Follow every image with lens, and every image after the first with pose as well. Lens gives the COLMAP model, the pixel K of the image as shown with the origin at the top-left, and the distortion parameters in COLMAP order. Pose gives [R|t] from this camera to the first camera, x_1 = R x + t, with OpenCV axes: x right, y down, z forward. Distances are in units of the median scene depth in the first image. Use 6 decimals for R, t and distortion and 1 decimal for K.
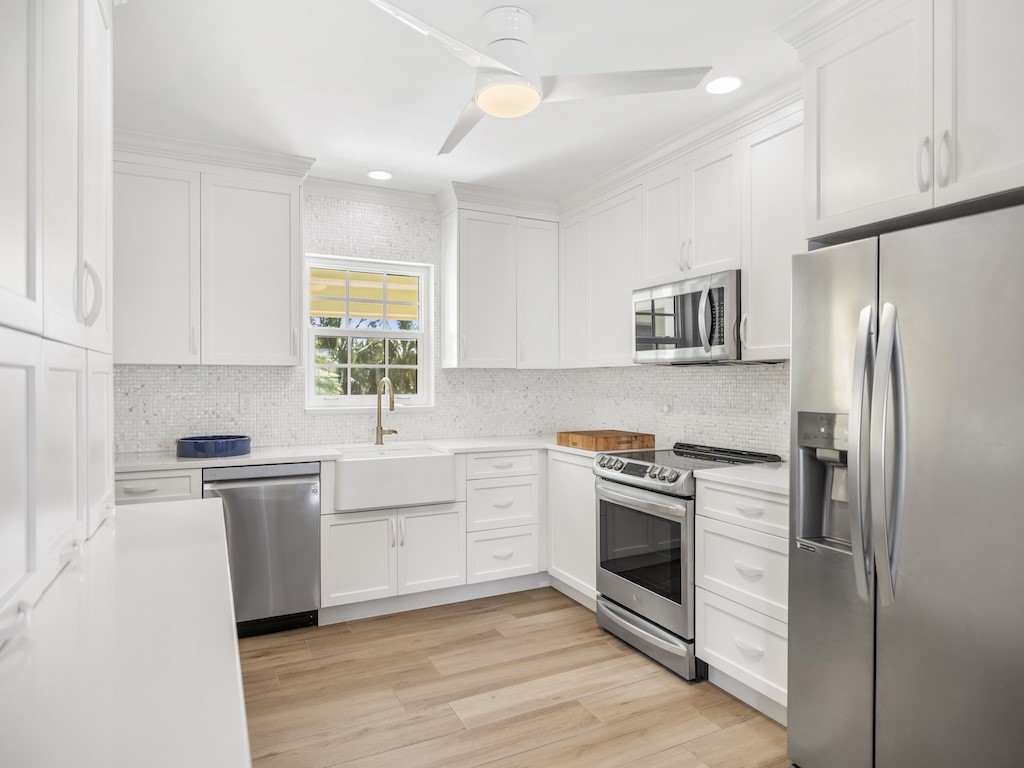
lens RADIAL K [[599.7, 0, 512.0], [0, 599.7, 384.0], [0, 0, 1]] dist [0.000288, 0.000274]
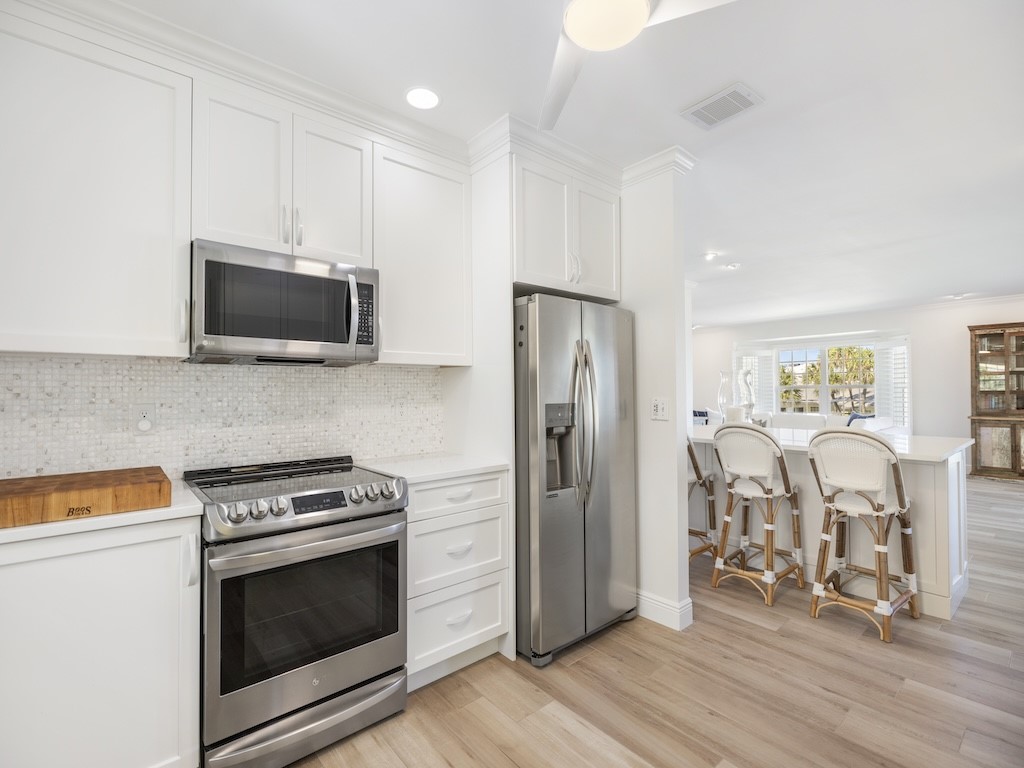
lens RADIAL K [[470.9, 0, 512.0], [0, 470.9, 384.0], [0, 0, 1]] dist [0.000638, 0.000071]
pose [[-0.234233, 0.018827, 0.971998, -0.356375], [0.009026, 0.999811, -0.017191, 0.009654], [-0.972139, 0.004746, -0.234359, 0.791348]]
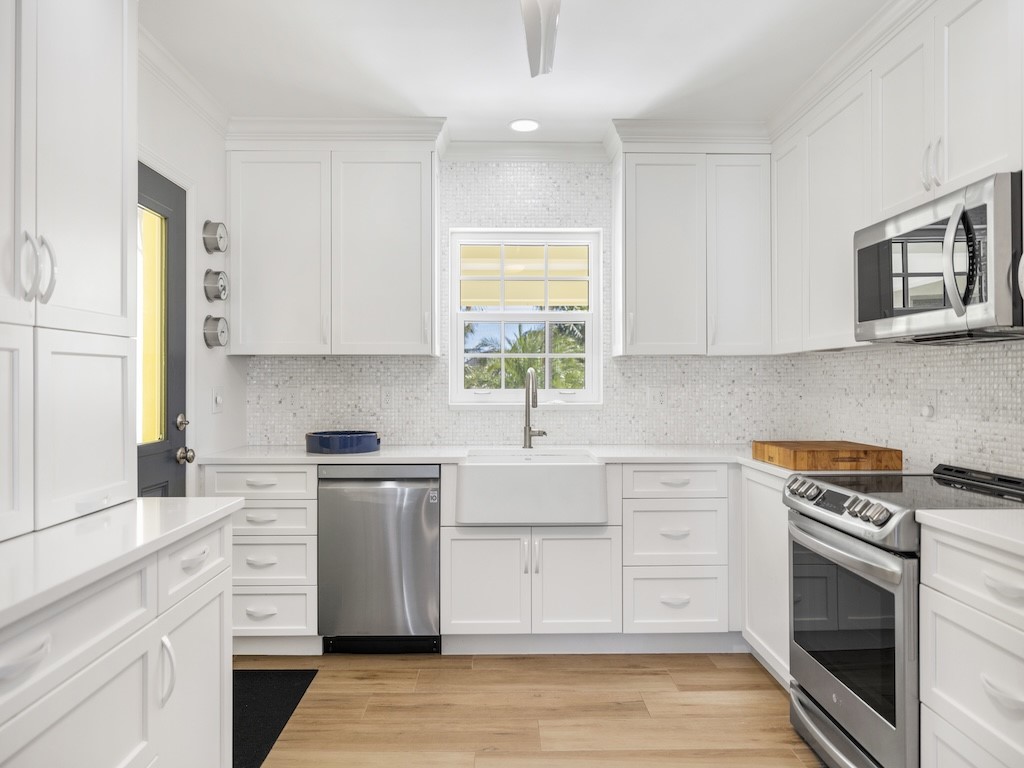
lens RADIAL K [[666.1, 0, 511.3], [0, 666.1, 380.4], [0, 0, 1]] dist [0.000680, 0.002660]
pose [[0.901666, -0.002122, -0.432427, 0.177007], [-0.000422, 0.999983, -0.005787, 0.013290], [0.432432, 0.005400, 0.901650, 0.168542]]
